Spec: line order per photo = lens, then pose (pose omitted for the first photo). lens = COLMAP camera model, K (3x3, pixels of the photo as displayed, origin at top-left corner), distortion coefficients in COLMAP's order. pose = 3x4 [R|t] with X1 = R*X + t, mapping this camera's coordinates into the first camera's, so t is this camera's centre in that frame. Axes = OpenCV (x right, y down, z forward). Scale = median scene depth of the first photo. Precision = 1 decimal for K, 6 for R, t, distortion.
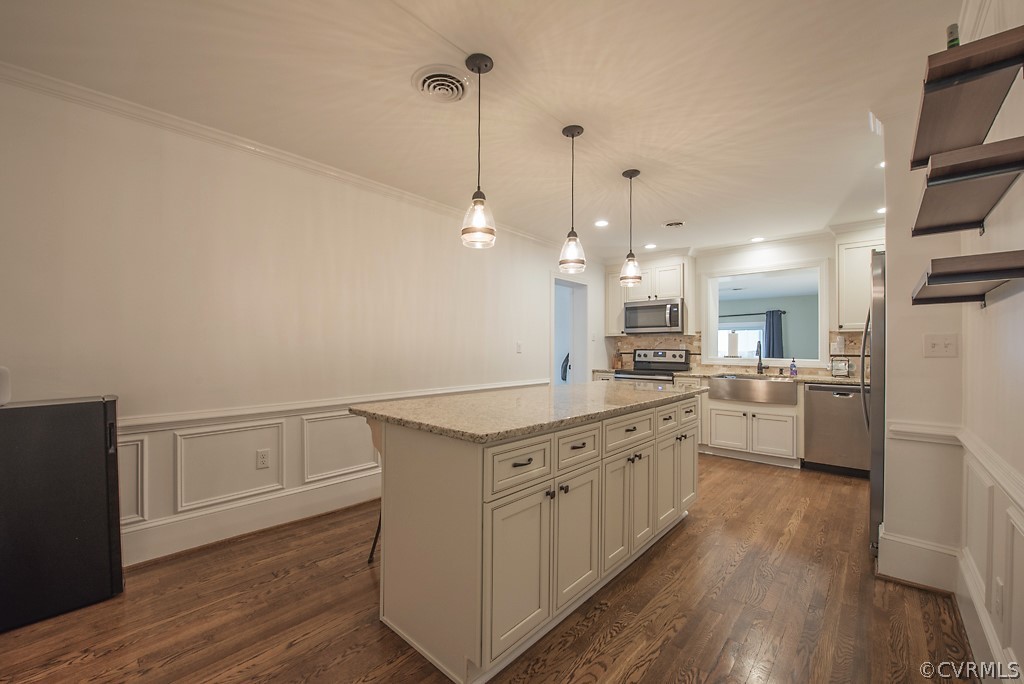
lens RADIAL K [[393.9, 0, 512.0], [0, 393.9, 342.0], [0, 0, 1]] dist [-0.034059, -0.000162]
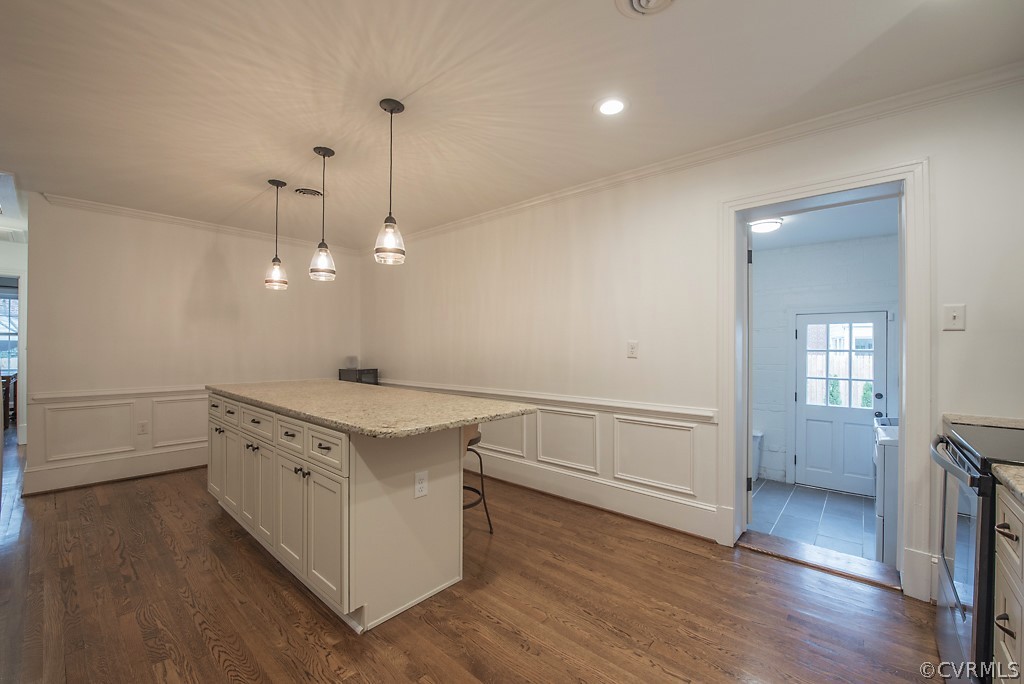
lens RADIAL K [[419.4, 0, 511.9], [0, 419.4, 343.7], [0, 0, 1]] dist [-0.002906, -0.007121]
pose [[0.027075, -0.017852, -0.999474, 0.625898], [0.008159, 0.999811, -0.017637, 0.013054], [0.999600, -0.007677, 0.027216, 0.696685]]
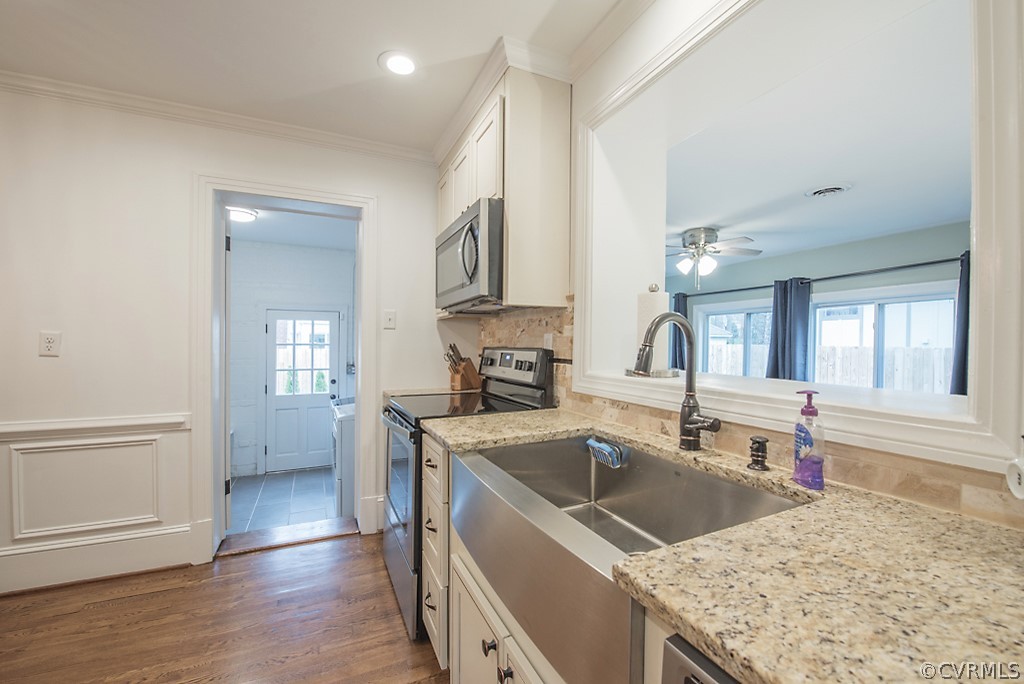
lens RADIAL K [[421.5, 0, 514.4], [0, 421.5, 347.6], [0, 0, 1]] dist [0.000562, -0.005329]
pose [[0.924084, -0.002382, -0.382182, 0.604247], [0.009933, 0.999792, 0.017787, 0.012964], [0.382061, -0.020233, 0.923916, 0.679461]]
